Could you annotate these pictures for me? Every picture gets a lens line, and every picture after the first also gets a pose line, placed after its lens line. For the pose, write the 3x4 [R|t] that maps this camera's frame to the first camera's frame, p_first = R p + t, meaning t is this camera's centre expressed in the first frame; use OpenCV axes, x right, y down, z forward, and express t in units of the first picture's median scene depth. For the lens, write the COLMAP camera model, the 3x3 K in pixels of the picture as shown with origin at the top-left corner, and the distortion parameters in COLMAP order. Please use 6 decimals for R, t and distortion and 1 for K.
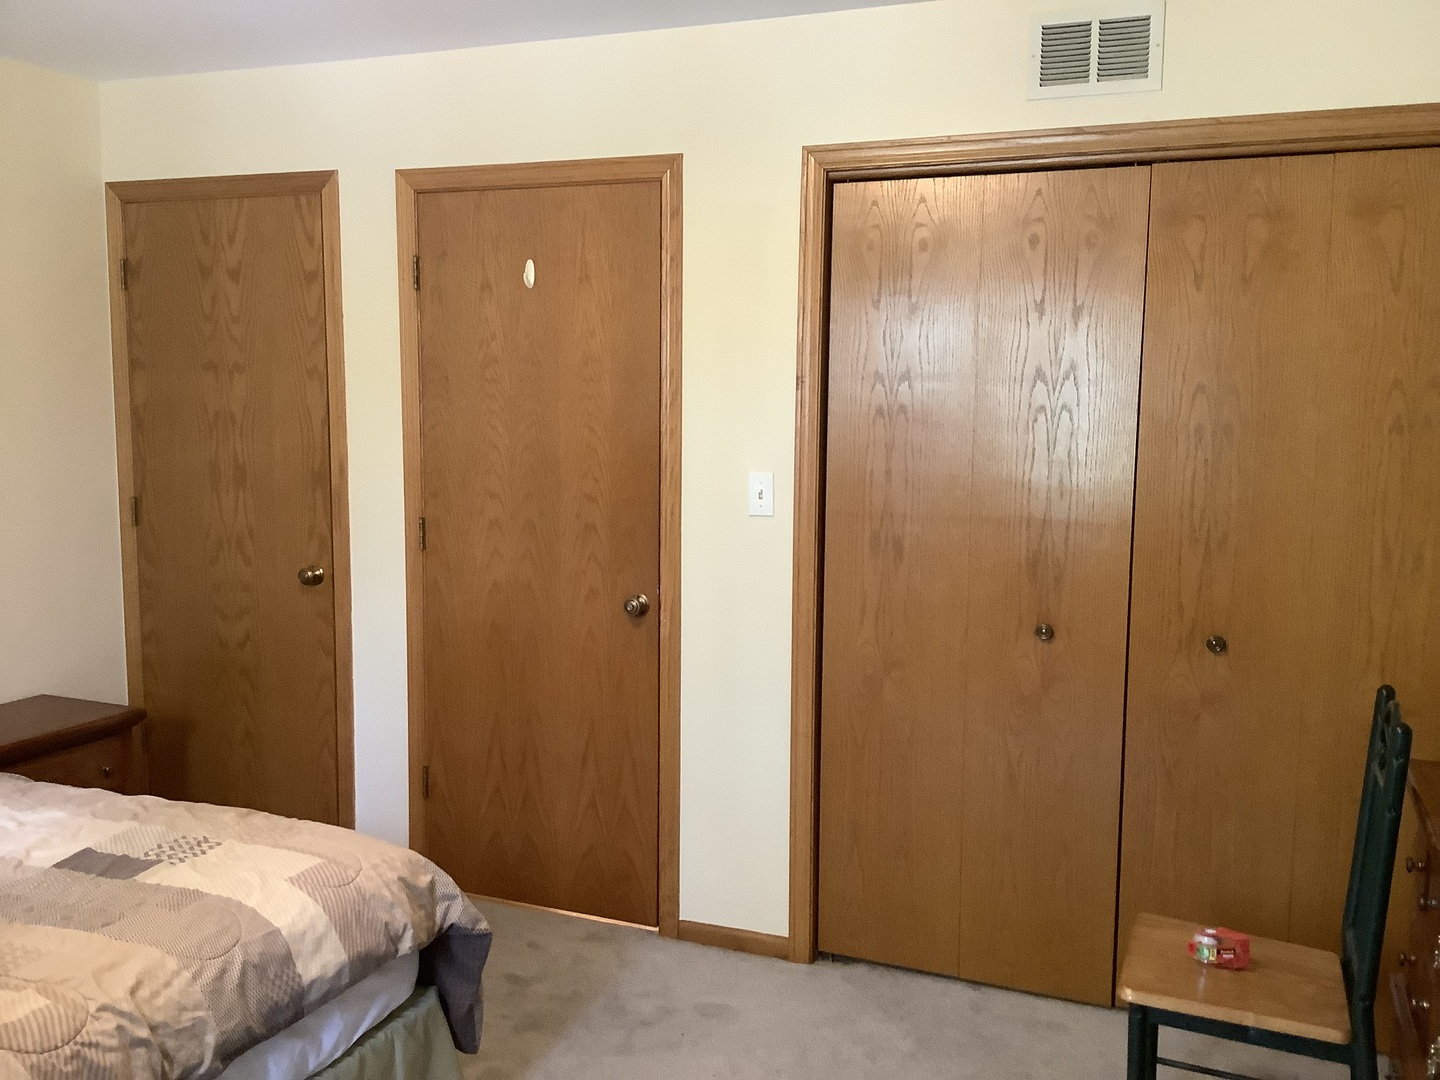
lens RADIAL K [[1295.9, 0, 739.8], [0, 1295.9, 571.3], [0, 0, 1]] dist [0.103043, -0.166040]
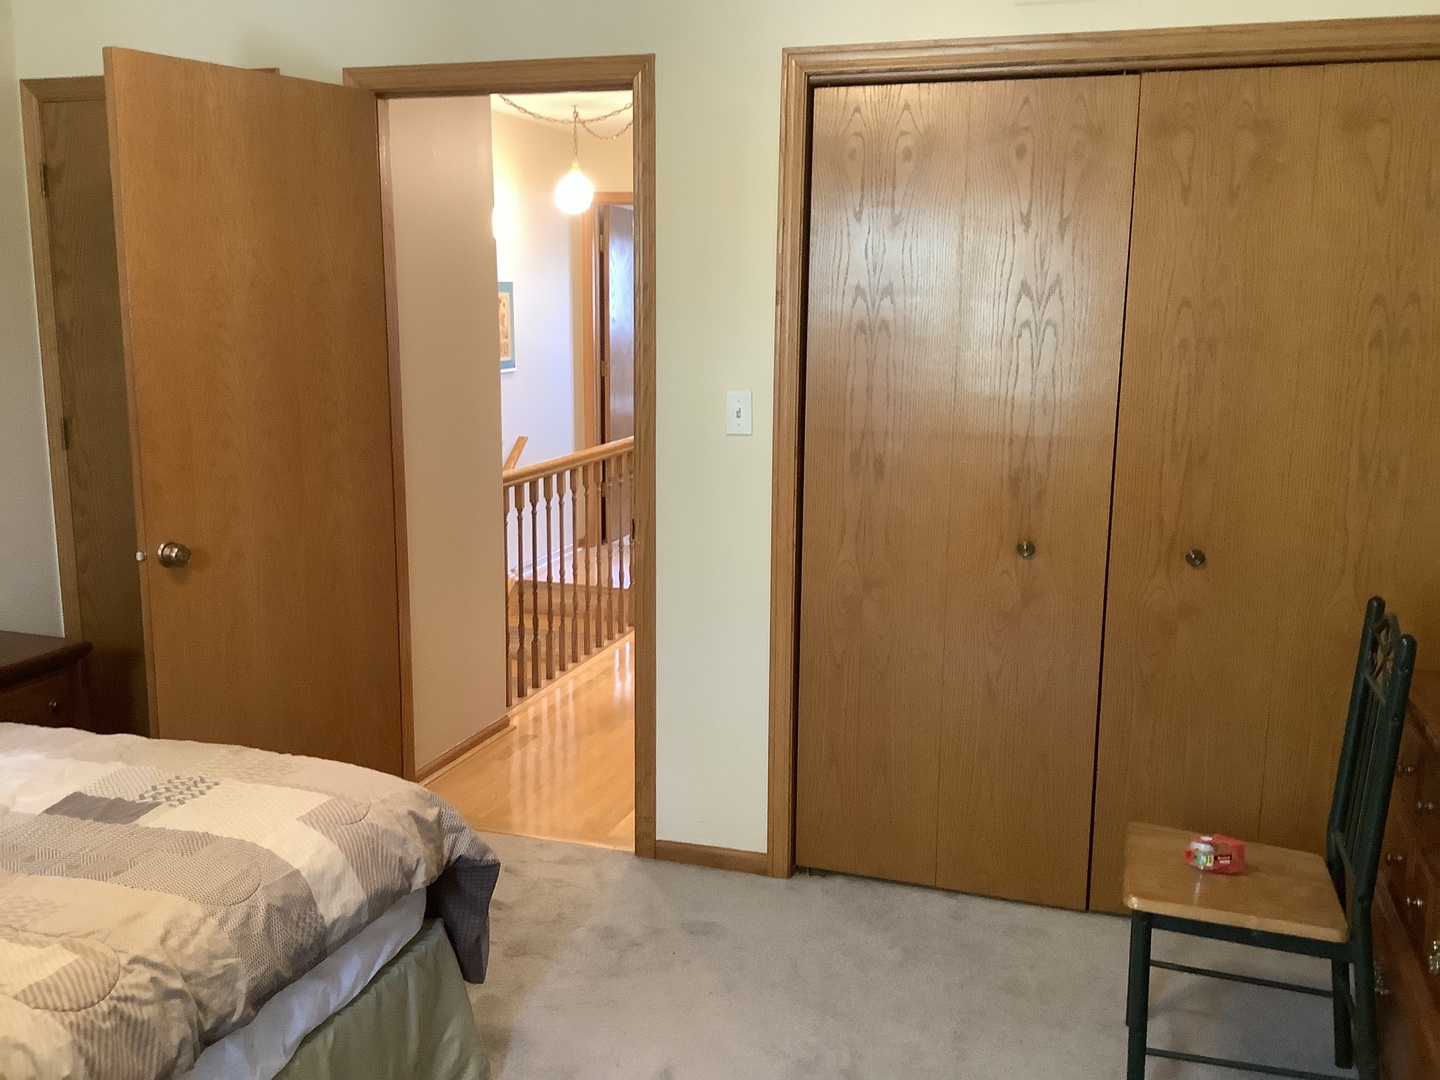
lens RADIAL K [[1295.9, 0, 736.5], [0, 1295.9, 568.7], [0, 0, 1]] dist [0.103043, -0.166040]
pose [[0.996920, -0.016893, 0.076583, -0.070471], [0.011841, 0.997753, 0.065943, -0.007233], [-0.077525, -0.064833, 0.994880, 0.017394]]
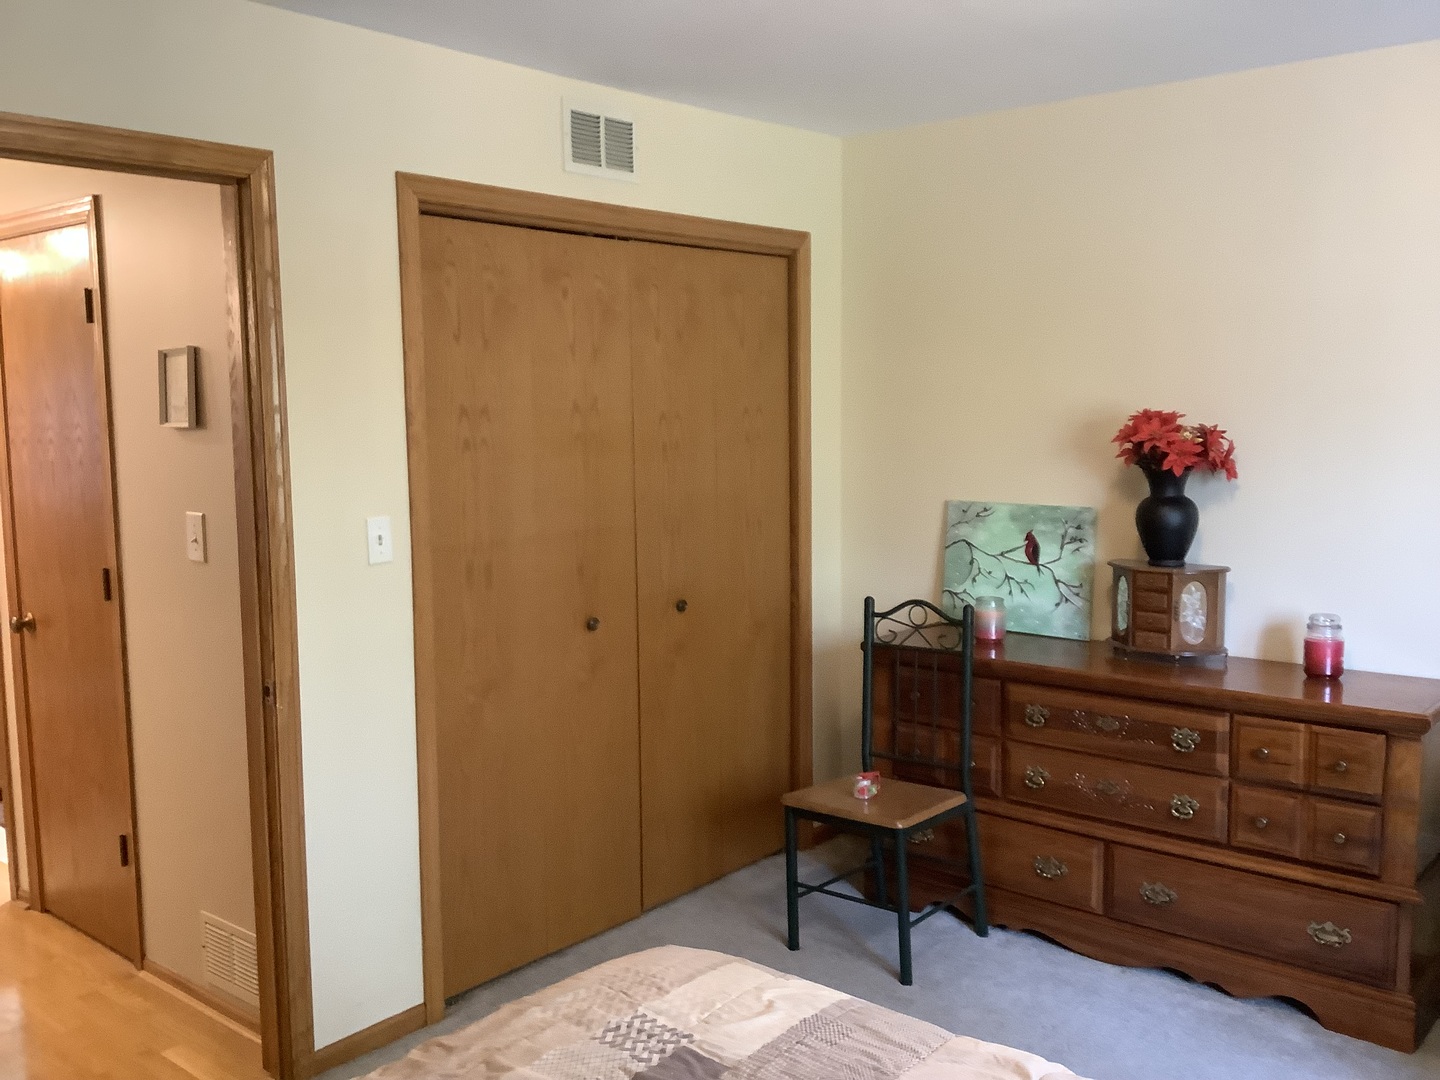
lens RADIAL K [[1295.9, 0, 732.3], [0, 1295.9, 547.7], [0, 0, 1]] dist [0.103043, -0.166040]
pose [[0.326853, -0.125997, 0.936638, -0.865984], [0.139172, 0.986685, 0.084164, -0.108979], [-0.934772, 0.102844, 0.340036, 0.508878]]
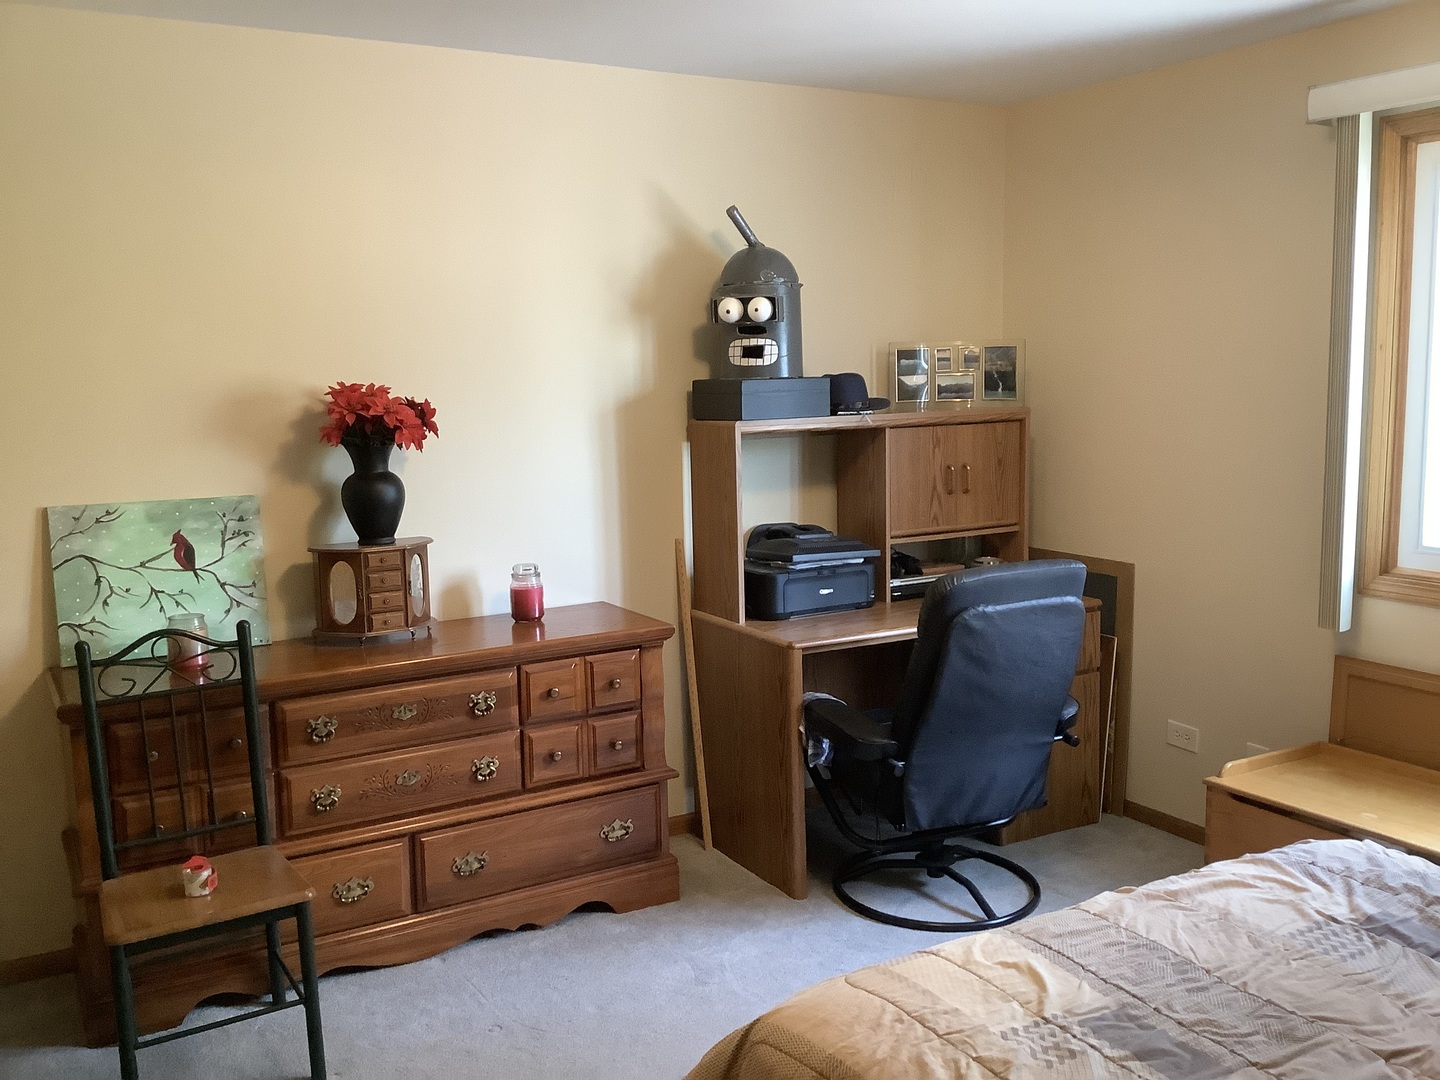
lens RADIAL K [[1295.9, 0, 732.6], [0, 1295.9, 533.7], [0, 0, 1]] dist [0.103043, -0.166040]
pose [[-0.777607, -0.079397, 0.623717, -0.561508], [0.090273, 0.967619, 0.235720, -0.196153], [-0.622236, 0.239603, -0.745260, 1.266294]]
